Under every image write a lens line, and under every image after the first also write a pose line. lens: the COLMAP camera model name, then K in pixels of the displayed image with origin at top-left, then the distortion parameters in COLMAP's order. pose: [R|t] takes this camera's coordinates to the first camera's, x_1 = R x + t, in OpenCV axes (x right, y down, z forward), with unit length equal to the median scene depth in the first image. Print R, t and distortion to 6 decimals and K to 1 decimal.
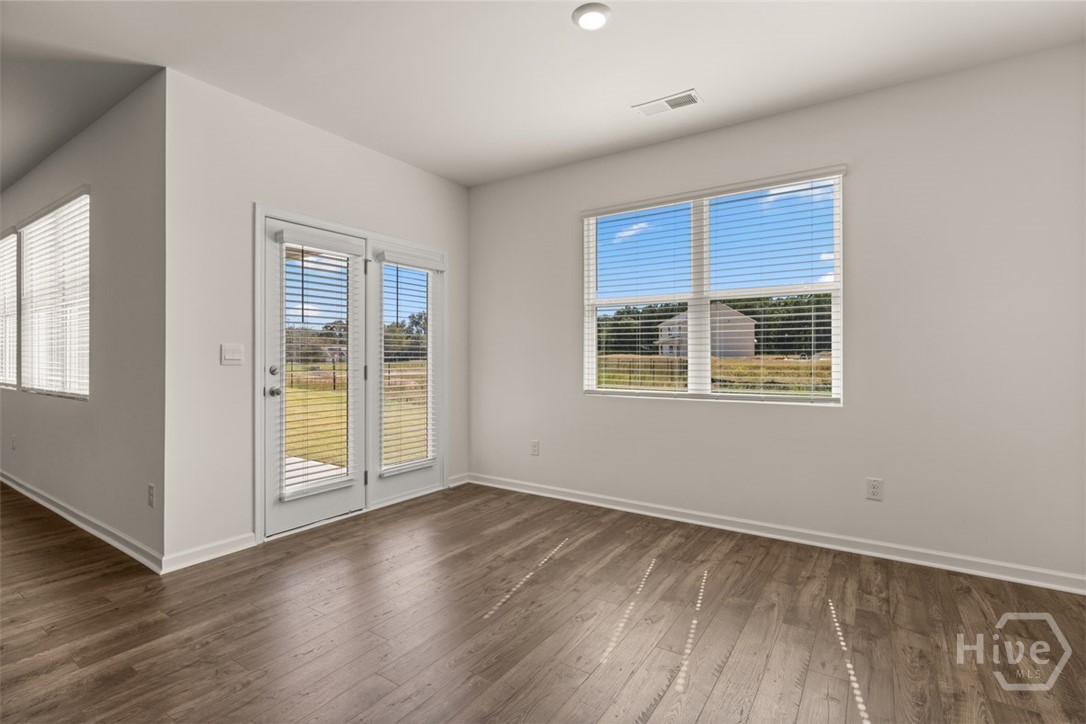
lens RADIAL K [[513.2, 0, 539.6], [0, 513.2, 356.6], [0, 0, 1]] dist [-0.003901, -0.000027]
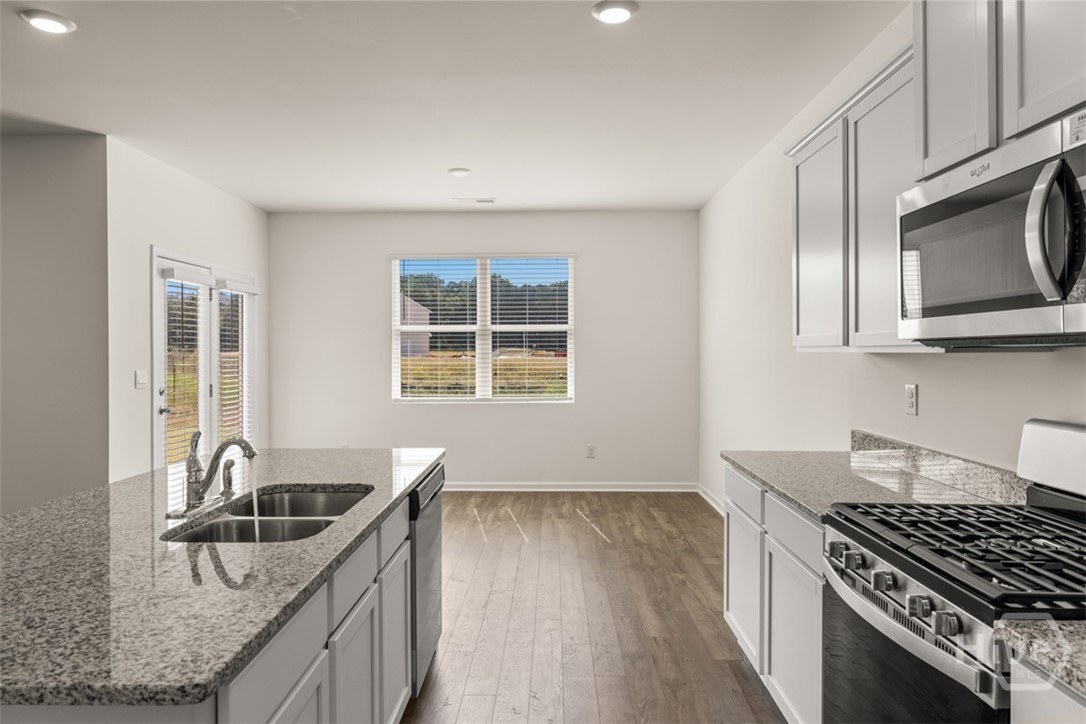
lens RADIAL K [[683.8, 0, 546.2], [0, 683.8, 358.9], [0, 0, 1]] dist [-0.006182, 0.002134]
pose [[0.837390, -0.006340, 0.546570, -0.631654], [0.000995, 0.999949, 0.010074, -0.059239], [-0.546606, -0.007892, 0.837353, -0.723446]]
